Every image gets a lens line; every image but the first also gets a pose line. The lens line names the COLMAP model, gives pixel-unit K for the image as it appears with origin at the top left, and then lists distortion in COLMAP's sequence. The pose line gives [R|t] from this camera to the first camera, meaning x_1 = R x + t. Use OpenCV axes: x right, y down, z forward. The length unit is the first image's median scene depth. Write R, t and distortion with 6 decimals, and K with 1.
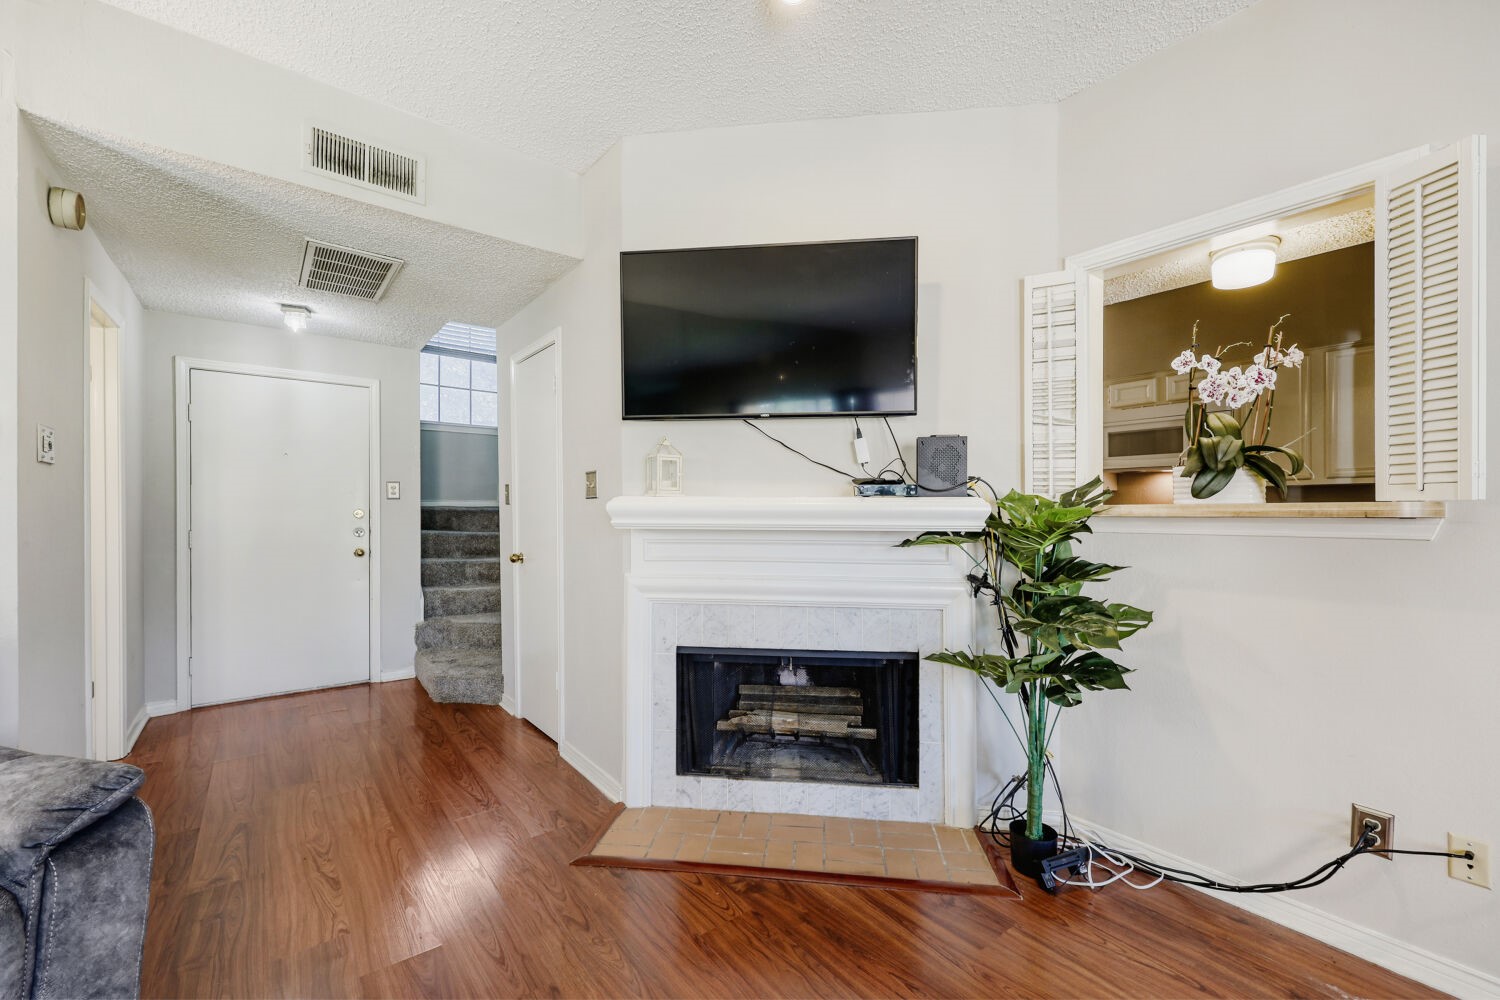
lens RADIAL K [[619.1, 0, 746.3], [0, 619.1, 507.9], [0, 0, 1]] dist [-0.000868, 0.000715]
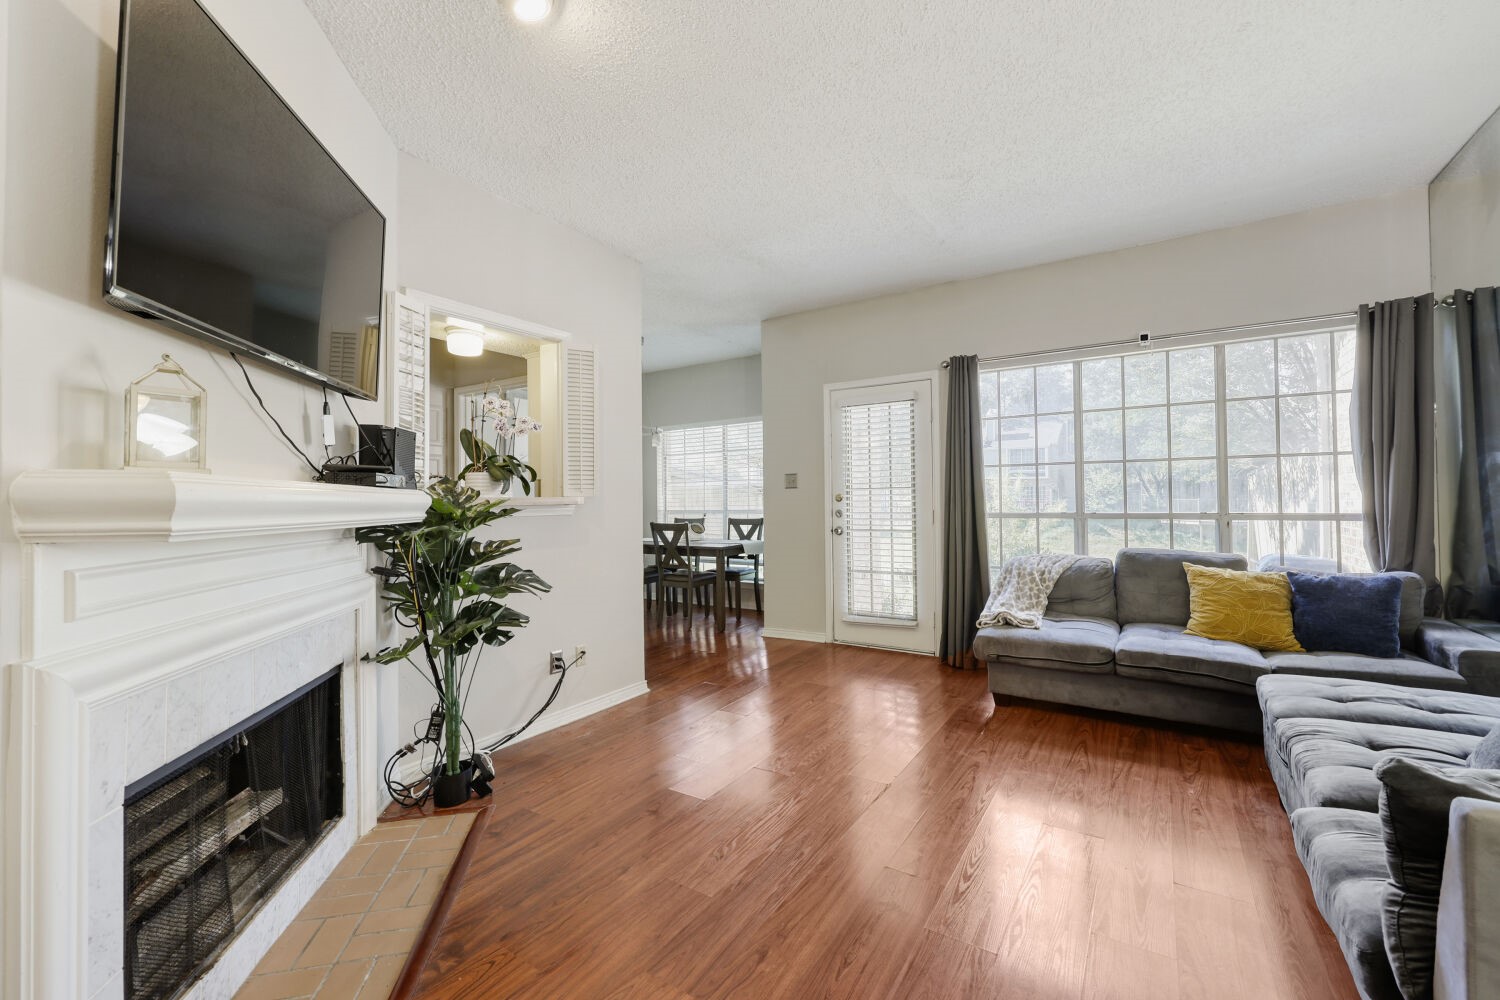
lens RADIAL K [[619.1, 0, 750.7], [0, 619.1, 491.4], [0, 0, 1]] dist [-0.000868, 0.000715]
pose [[-0.317072, 0.015432, 0.948276, -0.828771], [0.009455, 0.999869, -0.013110, 0.006357], [-0.948354, 0.004809, -0.317177, 0.793325]]
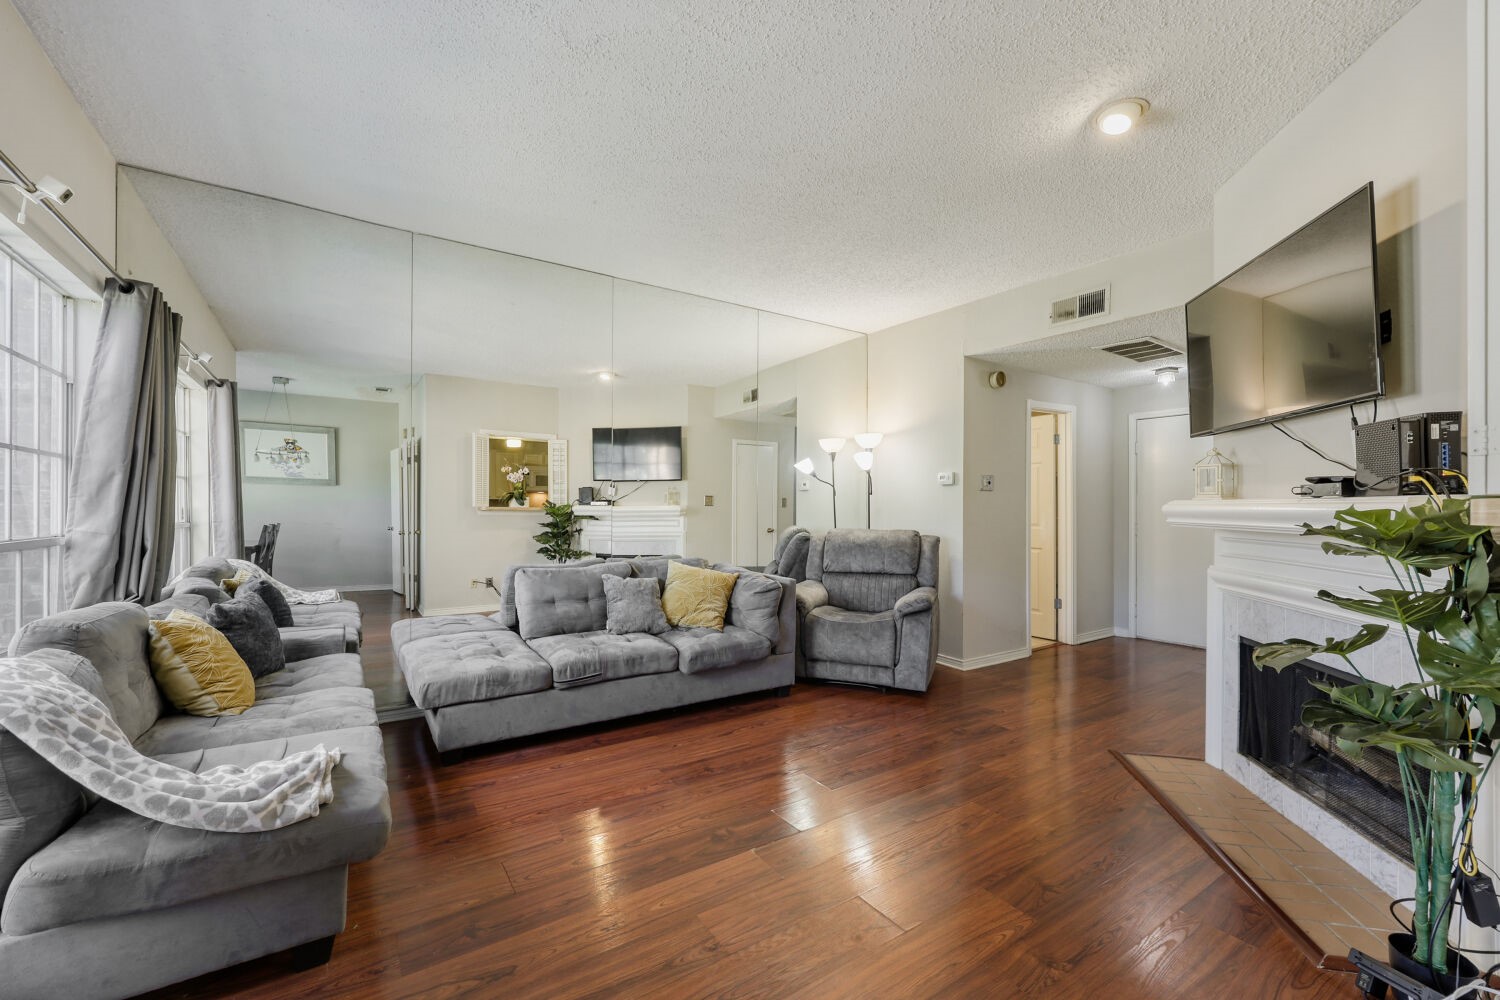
lens RADIAL K [[619.1, 0, 752.7], [0, 619.1, 503.9], [0, 0, 1]] dist [-0.000868, 0.000715]
pose [[-0.075782, -0.006473, -0.997103, 1.204727], [-0.001591, 0.999978, -0.006371, -0.002084], [0.997123, 0.001104, -0.075791, 0.253179]]
